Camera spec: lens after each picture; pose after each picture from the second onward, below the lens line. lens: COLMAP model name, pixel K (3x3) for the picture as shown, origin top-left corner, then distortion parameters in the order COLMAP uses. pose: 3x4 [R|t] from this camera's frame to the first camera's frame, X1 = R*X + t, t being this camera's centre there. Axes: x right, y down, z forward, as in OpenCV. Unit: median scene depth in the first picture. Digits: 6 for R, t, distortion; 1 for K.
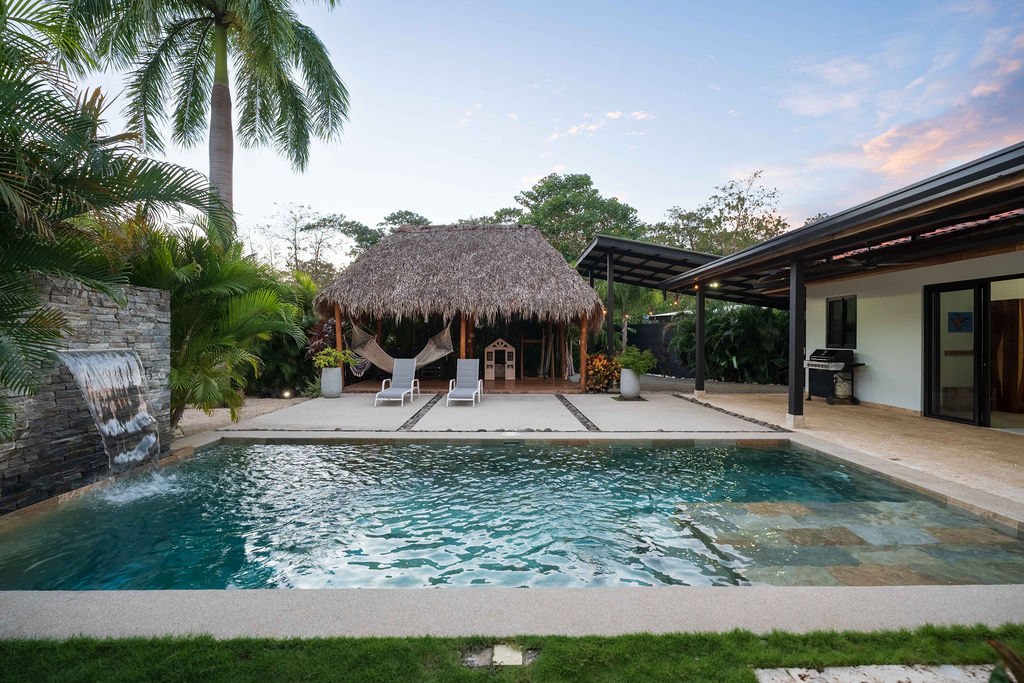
lens RADIAL K [[469.7, 0, 517.2], [0, 469.7, 343.3], [0, 0, 1]] dist [-0.003402, 0.000810]
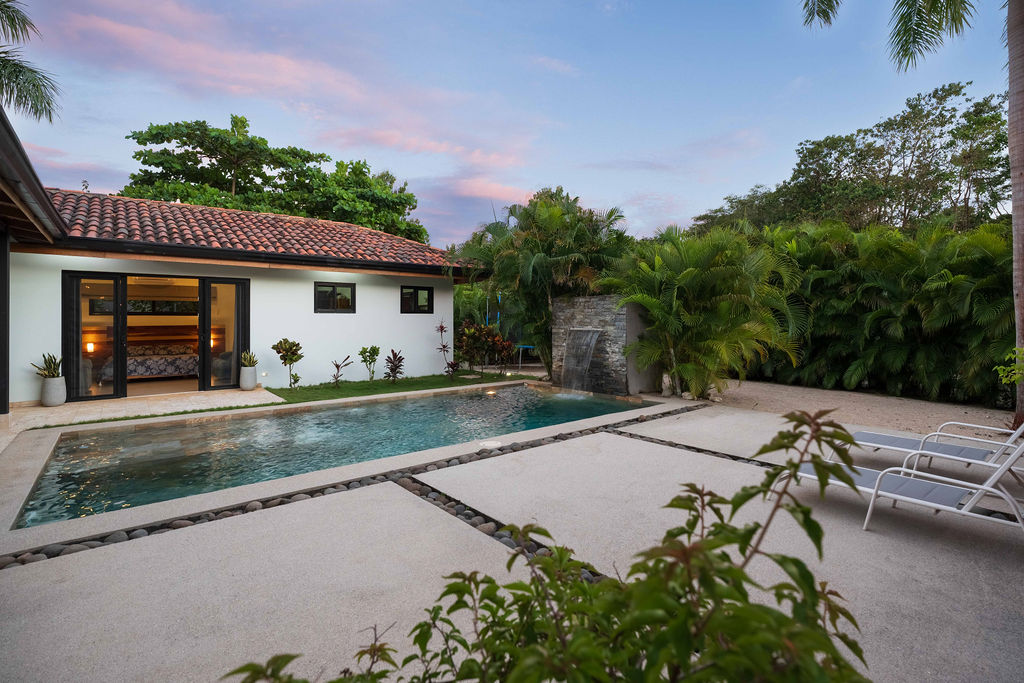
lens RADIAL K [[482.2, 0, 519.0], [0, 482.2, 309.1], [0, 0, 1]] dist [-0.000873, 0.000667]
pose [[-0.783731, -0.013948, -0.620944, 0.314008], [-0.003671, 0.999834, -0.017825, -0.016507], [0.621089, -0.011690, -0.783653, 1.123556]]
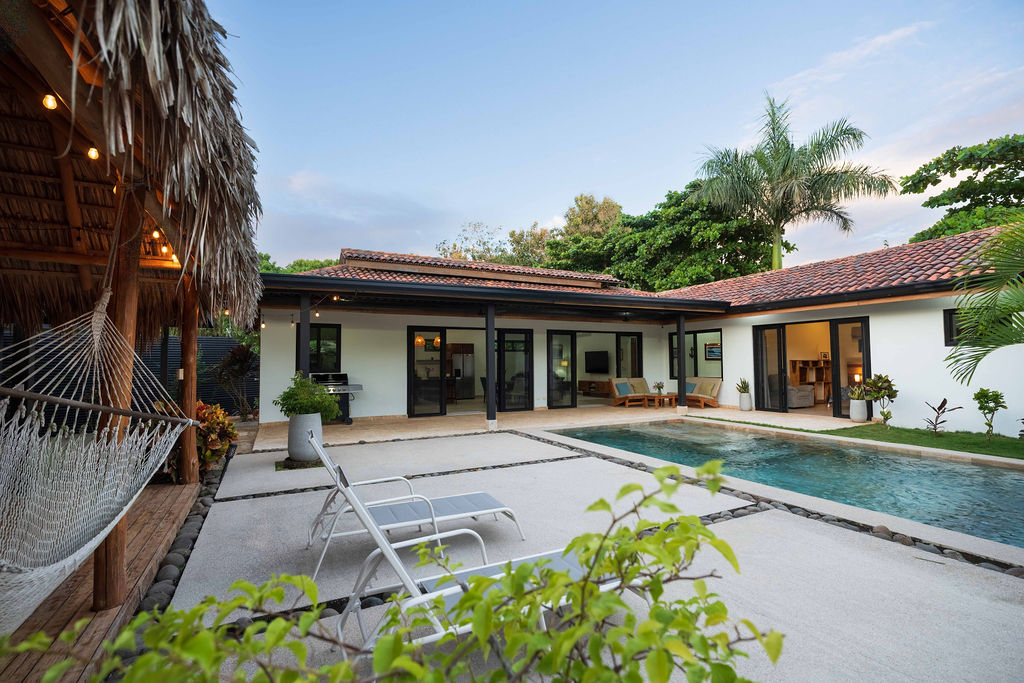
lens RADIAL K [[469.7, 0, 517.2], [0, 469.7, 343.3], [0, 0, 1]] dist [-0.003402, 0.000810]
pose [[-0.429722, 0.037309, 0.902190, -0.475472], [0.015257, 0.999303, -0.034058, -0.013247], [-0.902833, -0.000870, -0.429992, 1.109755]]
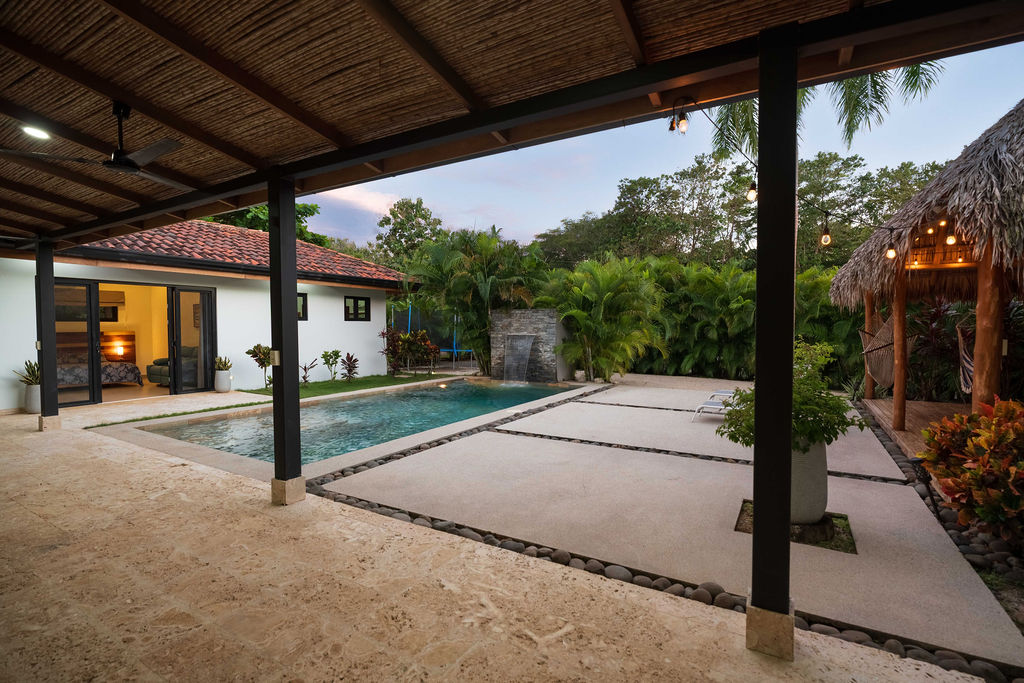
lens RADIAL K [[474.9, 0, 518.4], [0, 474.9, 320.0], [0, 0, 1]] dist [-0.000450, 0.000101]
pose [[-0.530692, -0.012436, -0.847473, 0.674496], [-0.007683, 0.999922, -0.009861, -0.019217], [0.847530, 0.001278, -0.530747, 1.103698]]
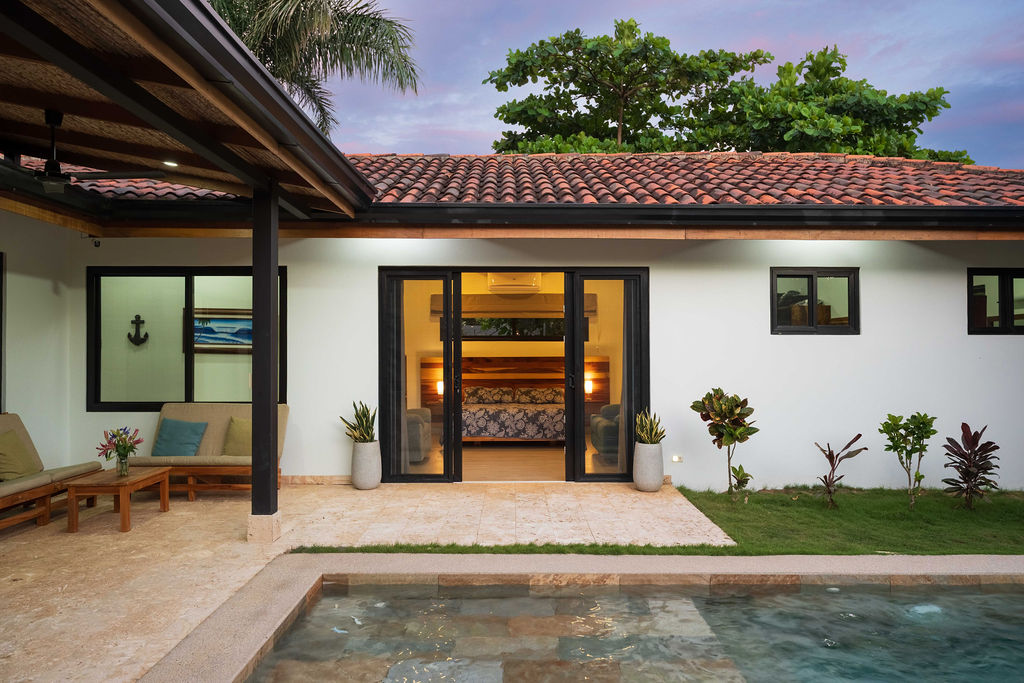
lens RADIAL K [[704.8, 0, 518.2], [0, 704.8, 344.0], [0, 0, 1]] dist [-0.002314, 0.000916]
pose [[-0.999945, -0.003390, 0.009889, 0.258458], [-0.003384, 0.999994, 0.000608, -0.014431], [-0.009891, 0.000575, -0.999951, 0.718851]]
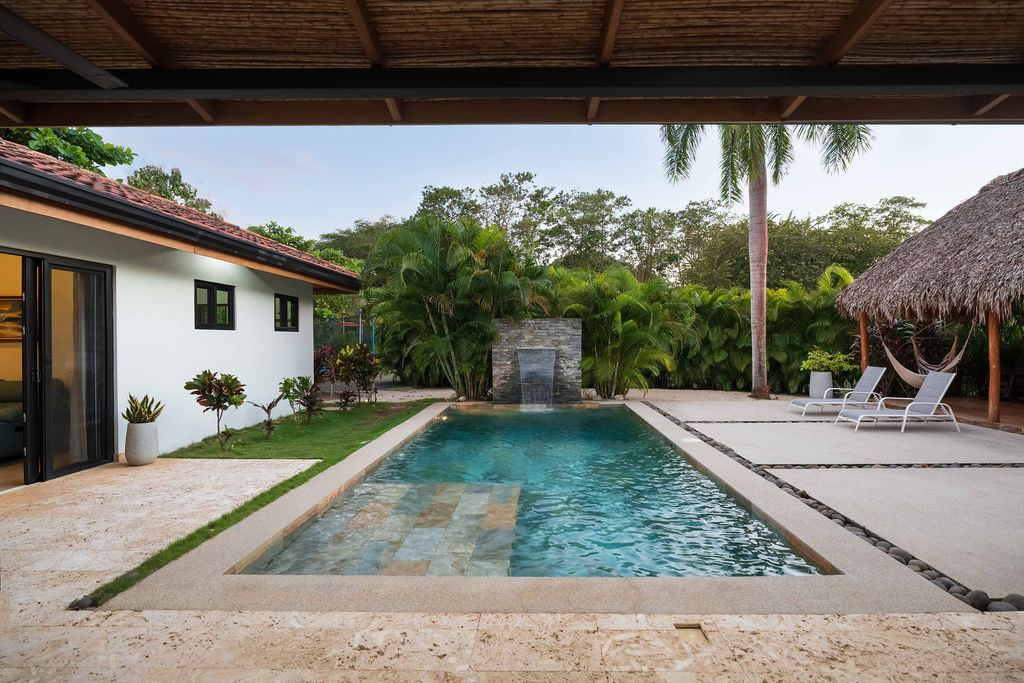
lens RADIAL K [[482.9, 0, 529.8], [0, 482.9, 338.1], [0, 0, 1]] dist [-0.004415, -0.000077]
pose [[-0.037913, -0.003804, -0.999274, 0.680535], [-0.005327, 0.999979, -0.003605, -0.012222], [0.999267, 0.005187, -0.037933, 0.467850]]
